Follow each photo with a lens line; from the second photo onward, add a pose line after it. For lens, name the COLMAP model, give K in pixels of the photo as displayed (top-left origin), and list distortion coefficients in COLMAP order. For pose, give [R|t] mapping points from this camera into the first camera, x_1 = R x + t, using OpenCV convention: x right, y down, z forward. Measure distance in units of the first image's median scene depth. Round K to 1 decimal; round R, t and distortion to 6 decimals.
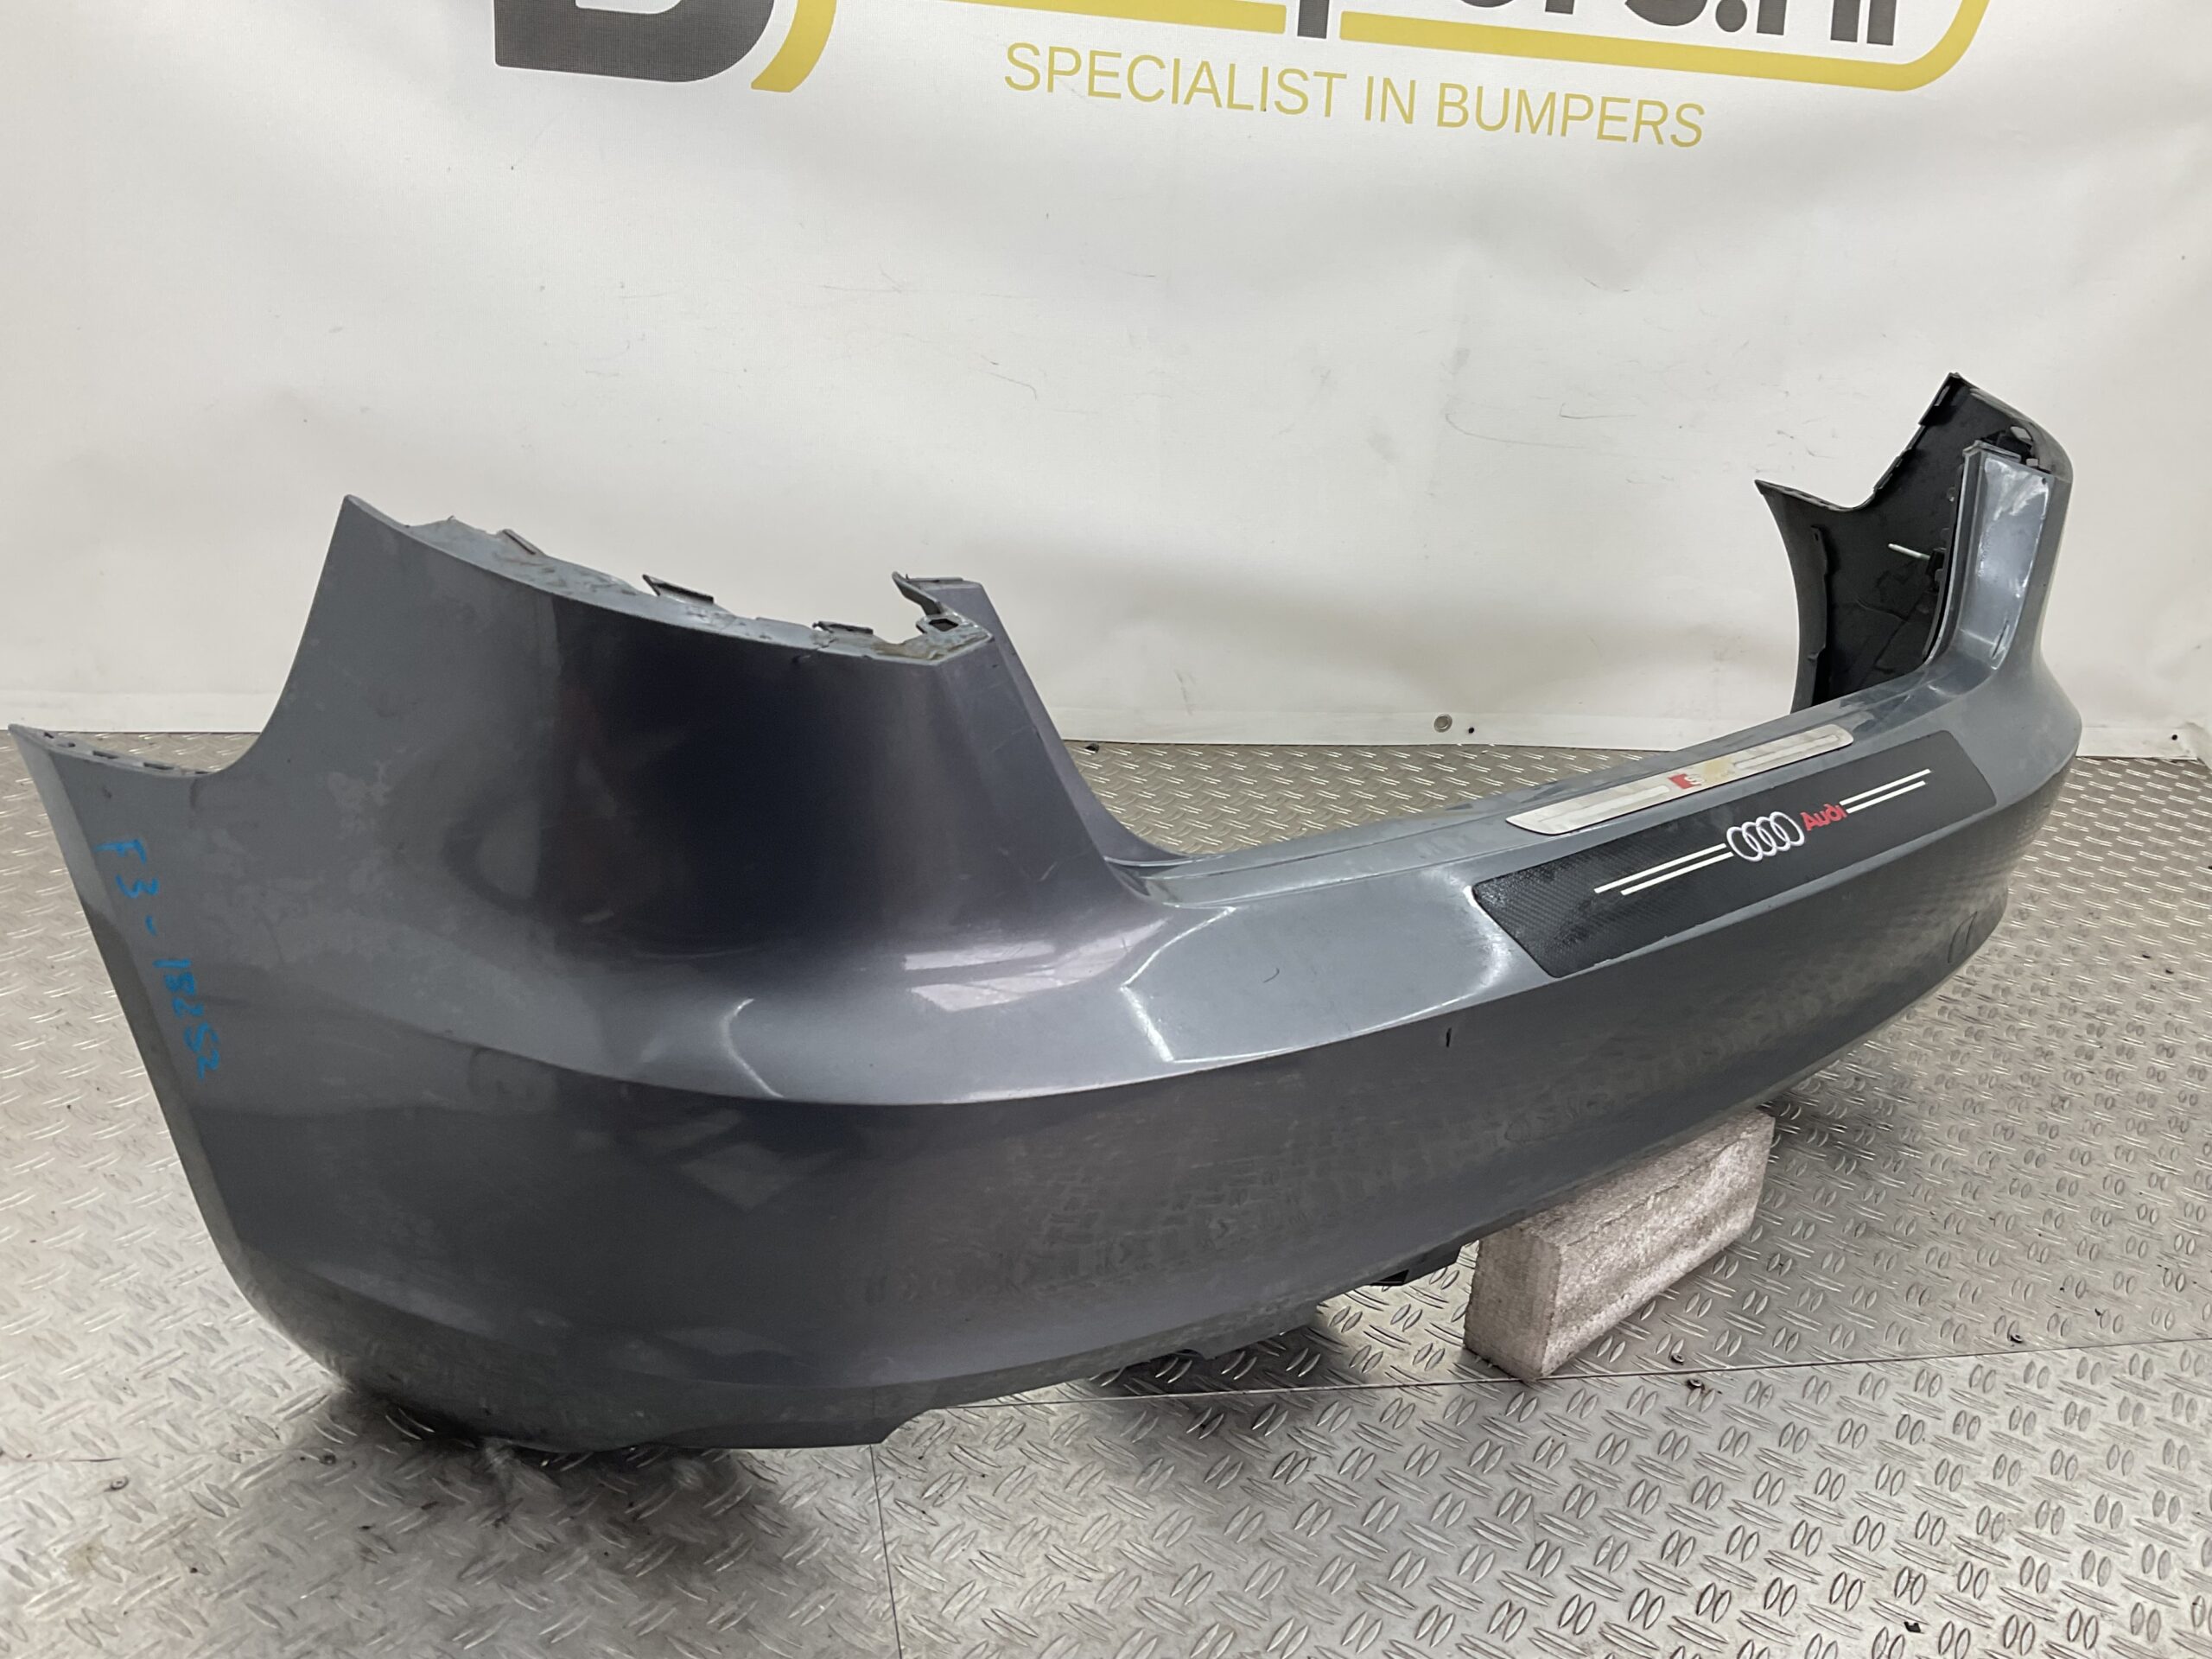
lens RADIAL K [[1919.9, 0, 1112.8], [0, 1919.9, 828.6], [0, 0, 1]] dist [0.095346, -0.177207]
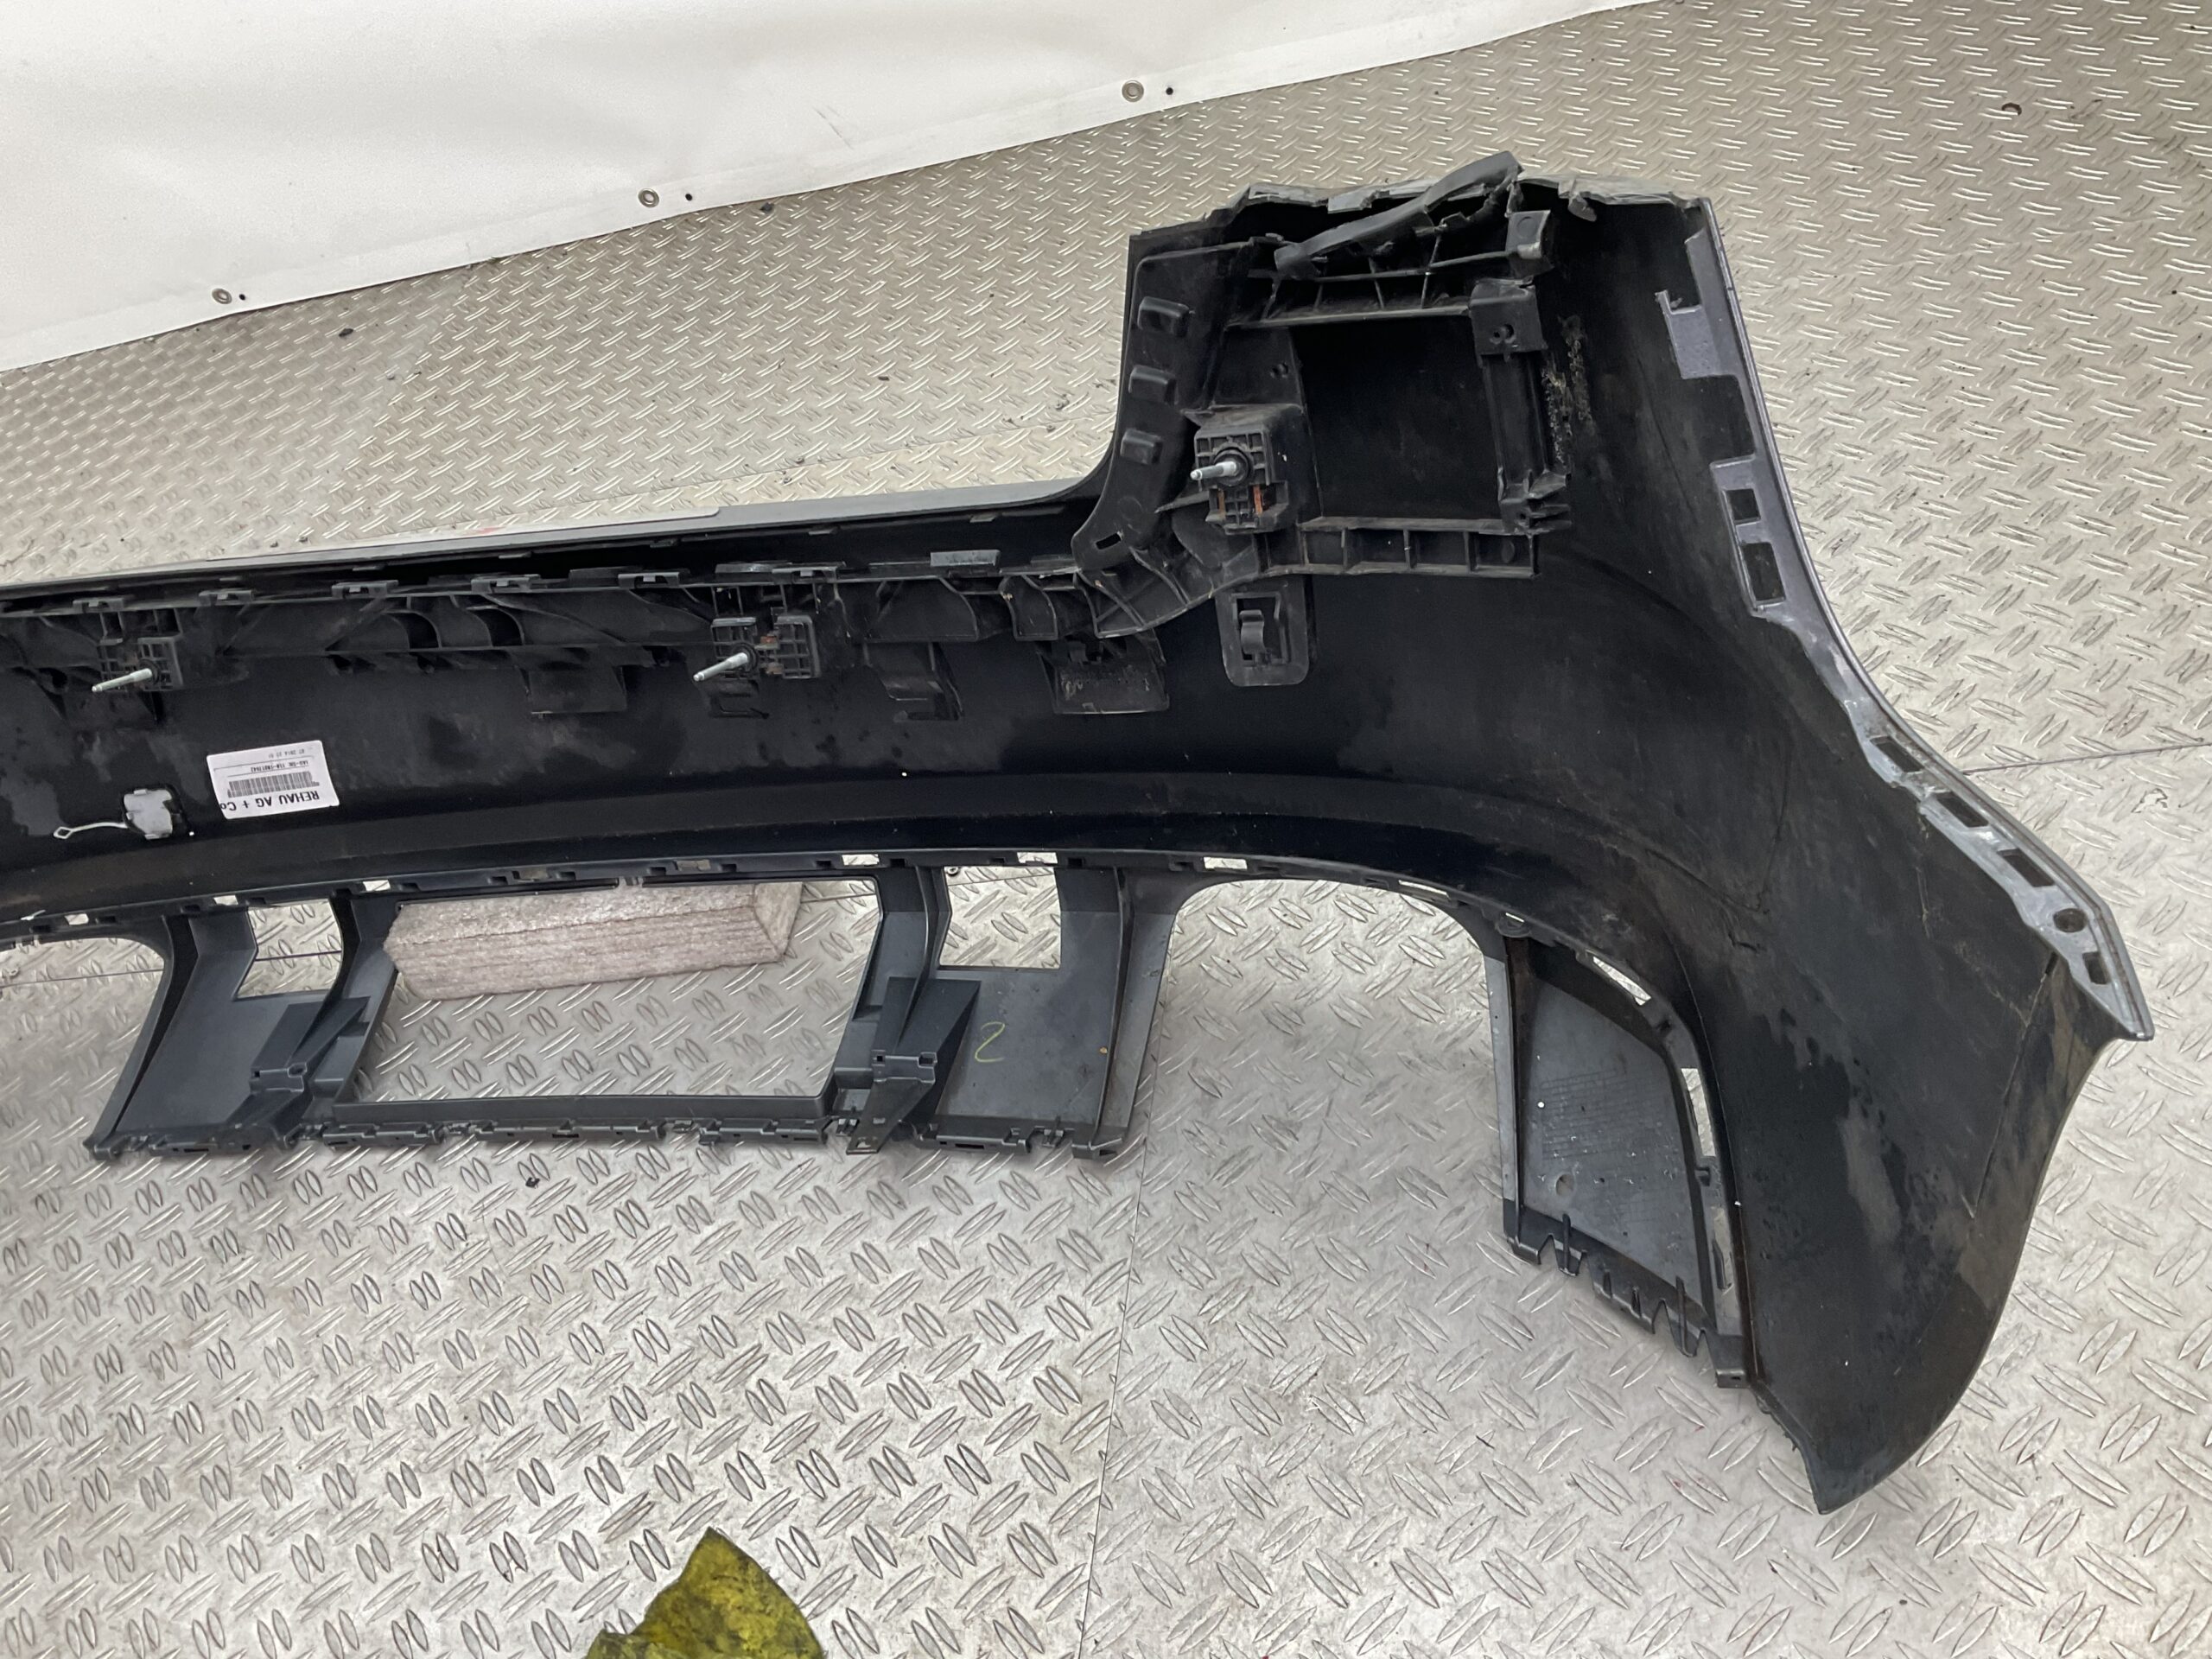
lens RADIAL K [[1919.9, 0, 1124.1], [0, 1919.9, 819.1], [0, 0, 1]] dist [0.095346, -0.177207]
pose [[0.885561, -0.032560, -0.463380, 1.103744], [0.204388, 0.923103, 0.325741, -0.071827], [0.417141, -0.383173, 0.824119, 0.259581]]
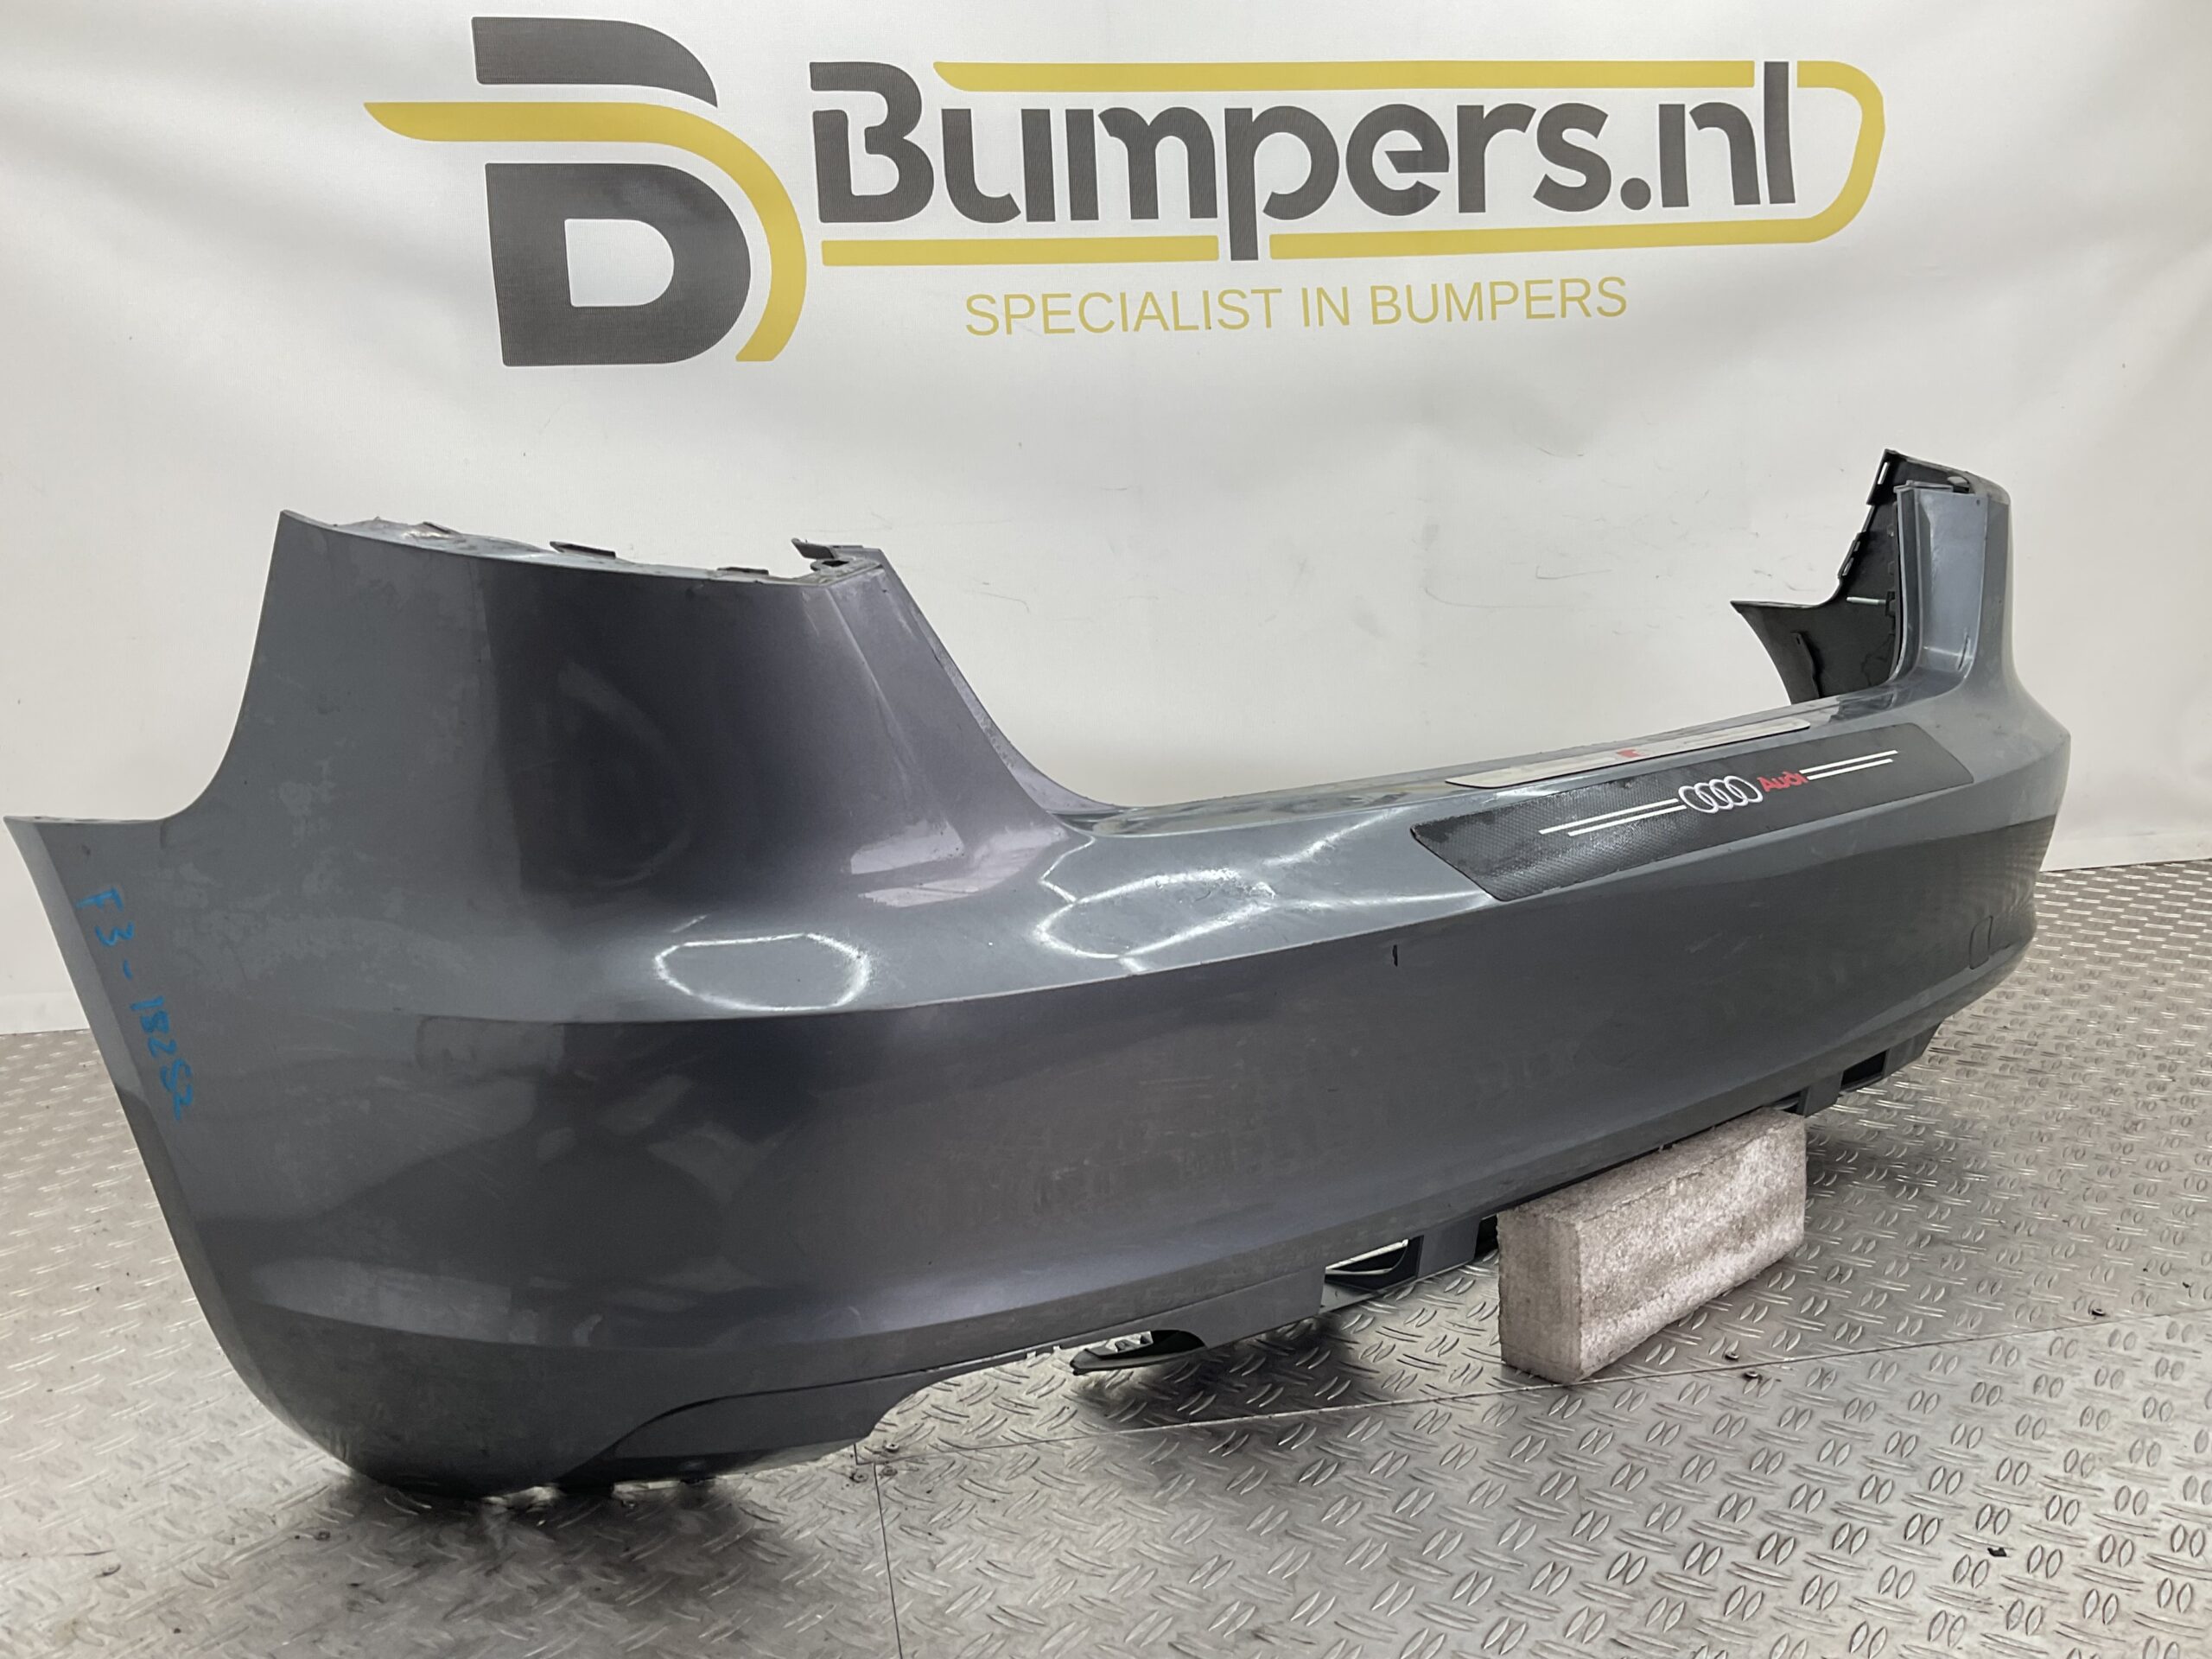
lens RADIAL K [[1919.9, 0, 1115.7], [0, 1919.9, 835.2], [0, 0, 1]] dist [0.095346, -0.177207]
pose [[0.991926, -0.118701, -0.044653, 0.068220], [0.107317, 0.973237, -0.203206, 0.195406], [0.067579, 0.196773, 0.978117, 0.000911]]
